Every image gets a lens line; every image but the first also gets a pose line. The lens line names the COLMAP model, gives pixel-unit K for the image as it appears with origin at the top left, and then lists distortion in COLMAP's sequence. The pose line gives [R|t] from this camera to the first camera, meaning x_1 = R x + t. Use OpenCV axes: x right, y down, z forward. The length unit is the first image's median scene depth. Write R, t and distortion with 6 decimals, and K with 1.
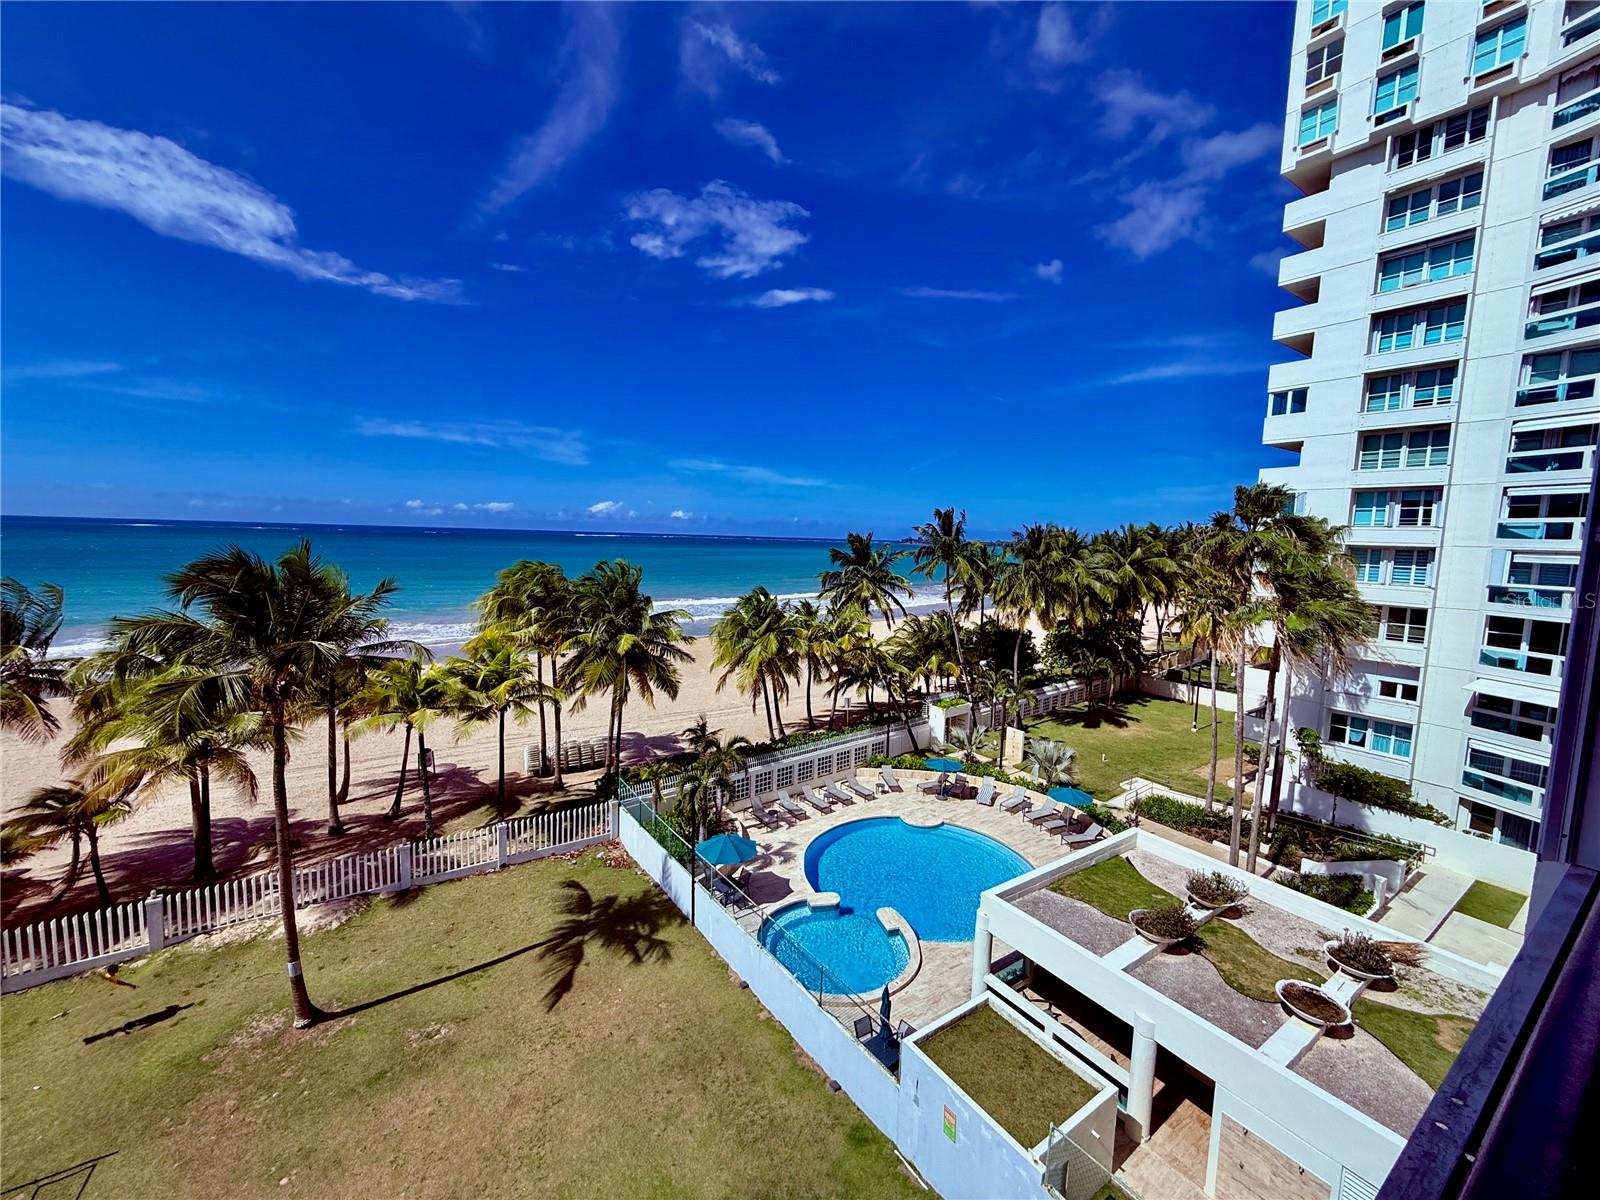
lens RADIAL K [[636.4, 0, 795.3], [0, 636.4, 600.1], [0, 0, 1]] dist [-0.000612, 0.000327]
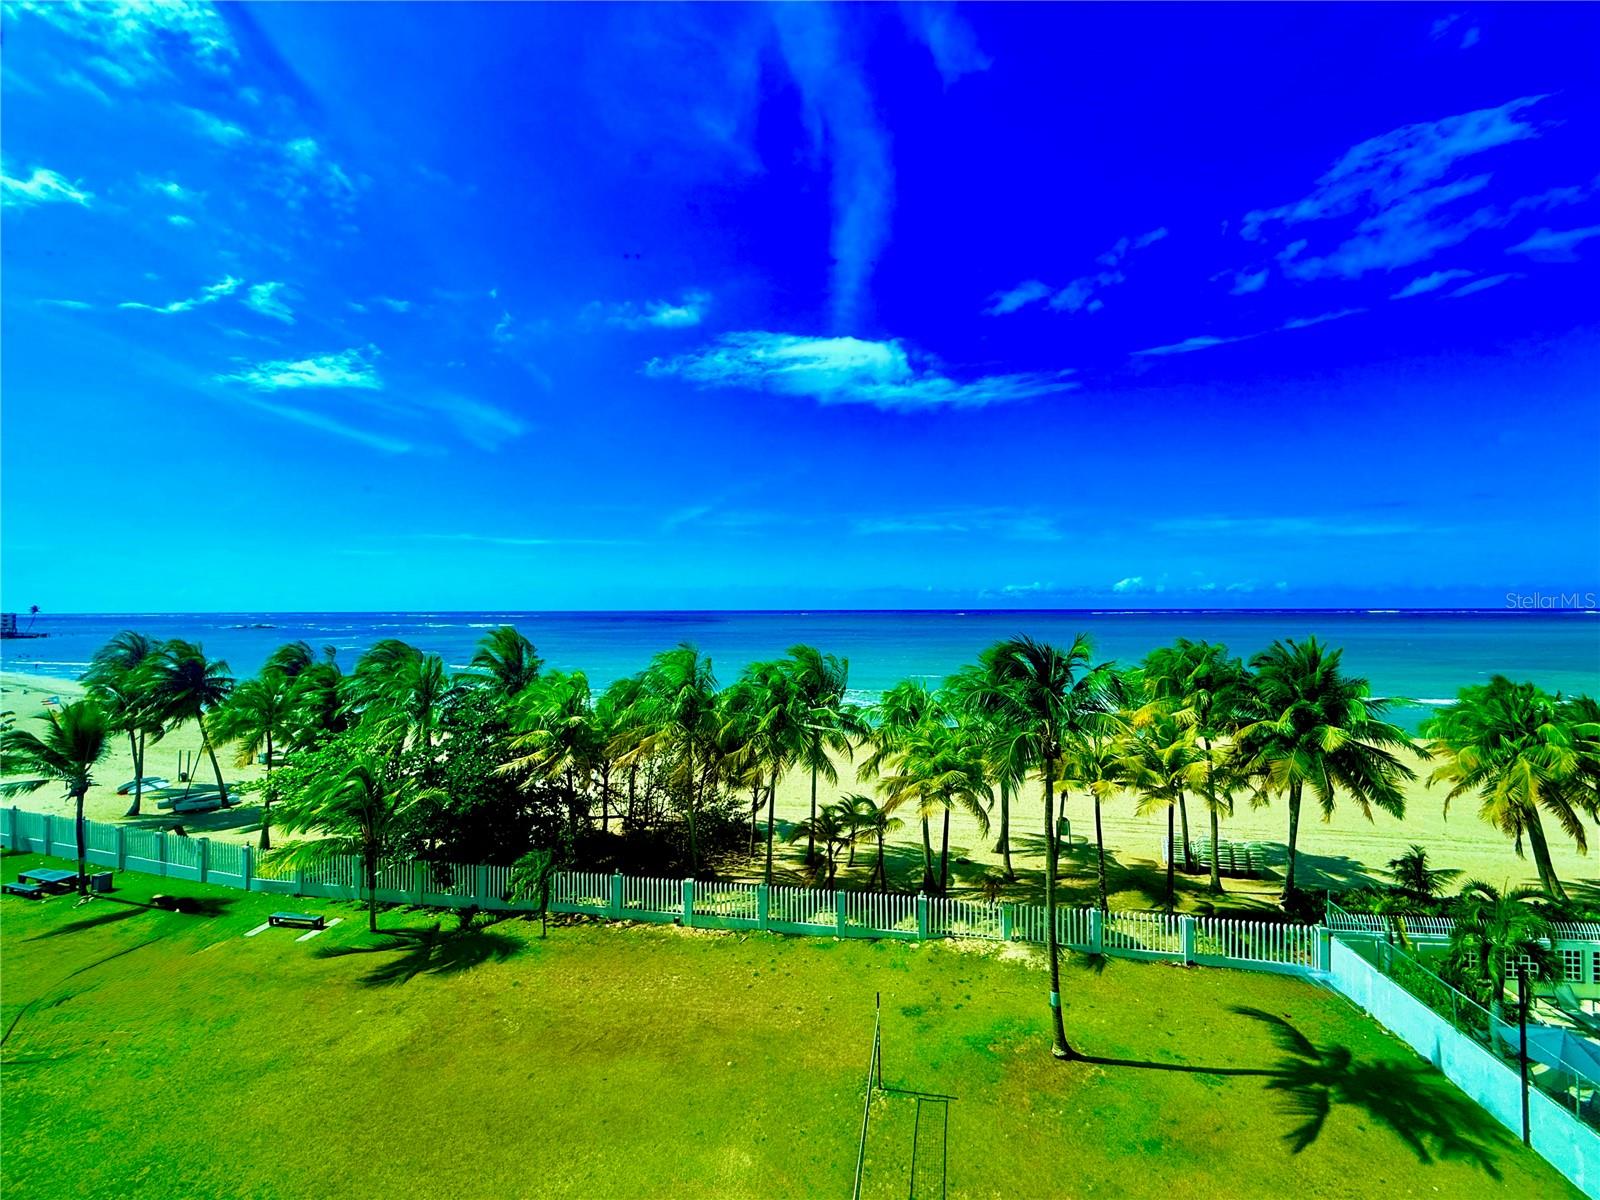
lens RADIAL K [[636.4, 0, 795.3], [0, 636.4, 600.1], [0, 0, 1]] dist [-0.000612, 0.000327]
pose [[0.722411, -0.037114, -0.690468, -0.187809], [-0.050082, 0.993127, -0.105782, 0.010095], [0.689648, 0.110998, 0.715587, -0.126155]]
